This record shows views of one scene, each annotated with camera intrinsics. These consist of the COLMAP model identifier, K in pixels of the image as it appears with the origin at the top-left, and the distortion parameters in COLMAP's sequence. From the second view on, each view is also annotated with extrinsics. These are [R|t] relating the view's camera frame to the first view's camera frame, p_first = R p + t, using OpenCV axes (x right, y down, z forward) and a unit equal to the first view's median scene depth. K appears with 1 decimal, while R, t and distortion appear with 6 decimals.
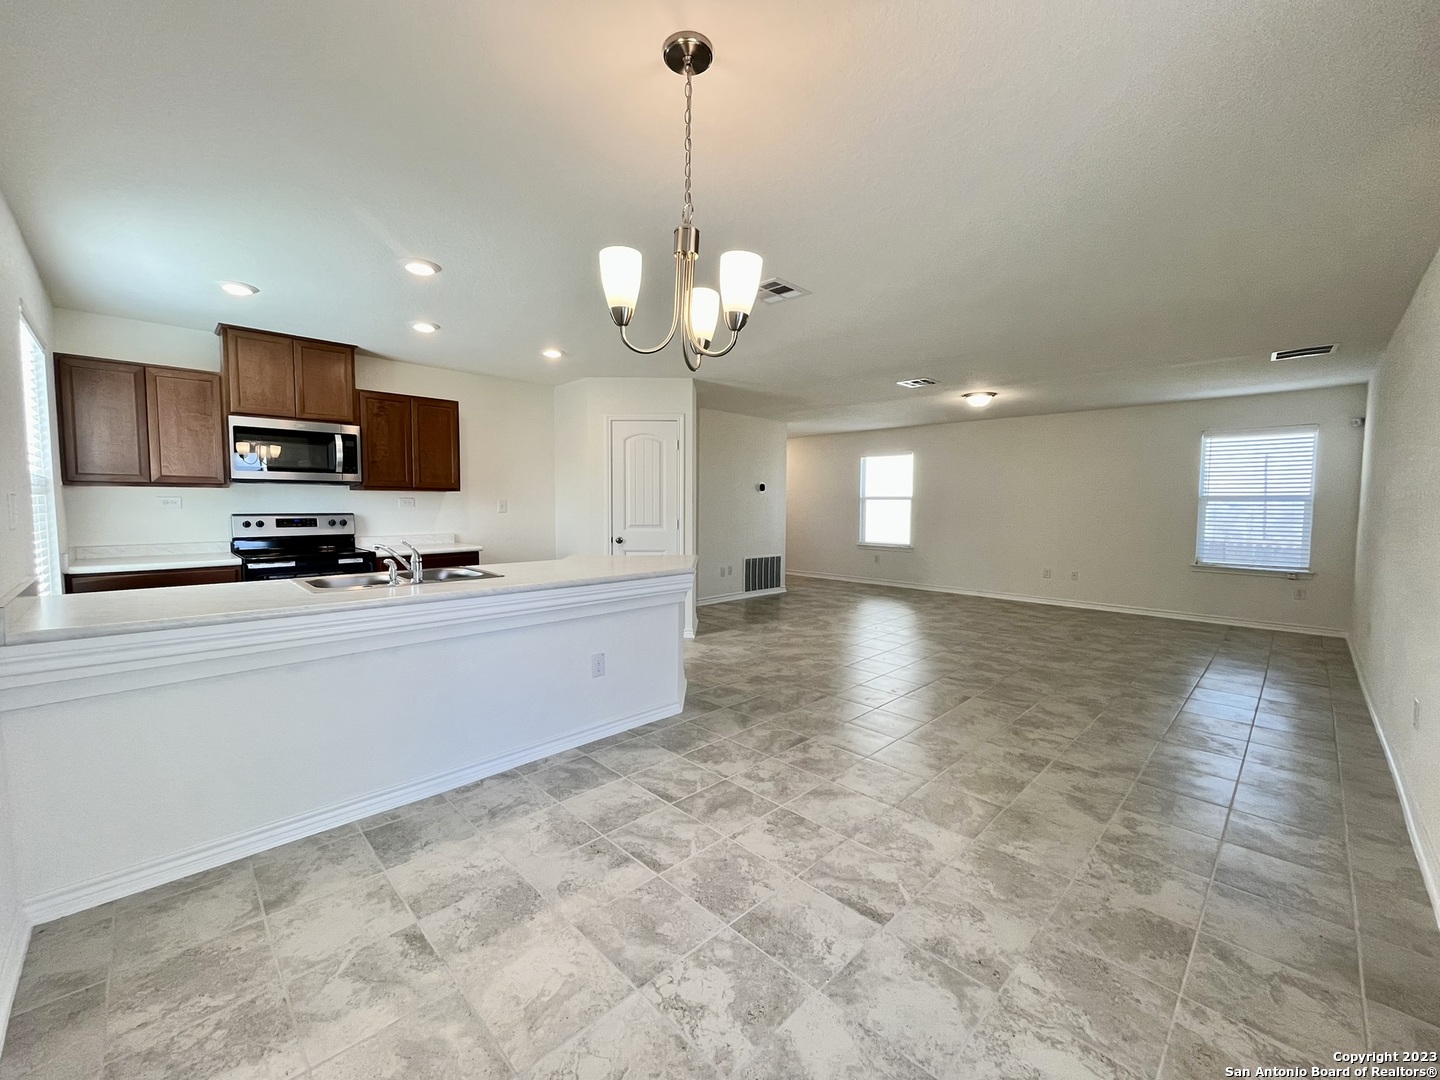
lens RADIAL K [[610.0, 0, 720.0], [0, 610.0, 540.0], [0, 0, 1]] dist [-0.000878, 0.000416]
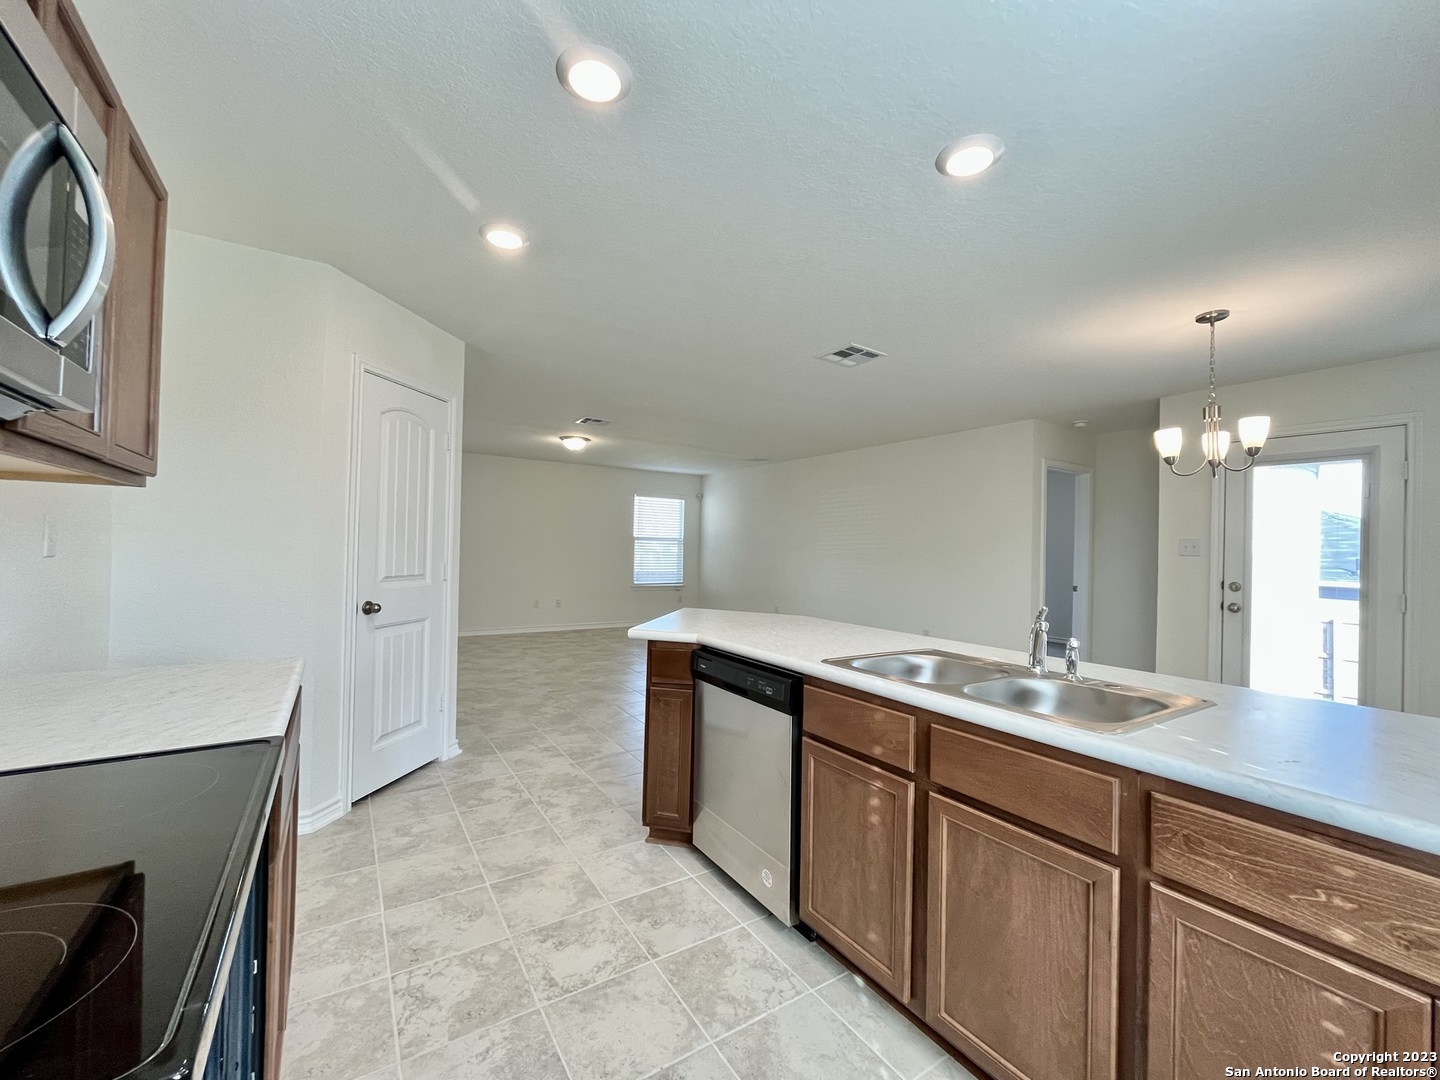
lens RADIAL K [[582.2, 0, 716.0], [0, 582.2, 537.8], [0, 0, 1]] dist [-0.002686, -0.000219]
pose [[0.214603, 0.016991, 0.976554, -0.705312], [0.043516, 0.998689, -0.026939, -0.039348], [-0.975731, 0.048277, 0.213582, 0.746243]]
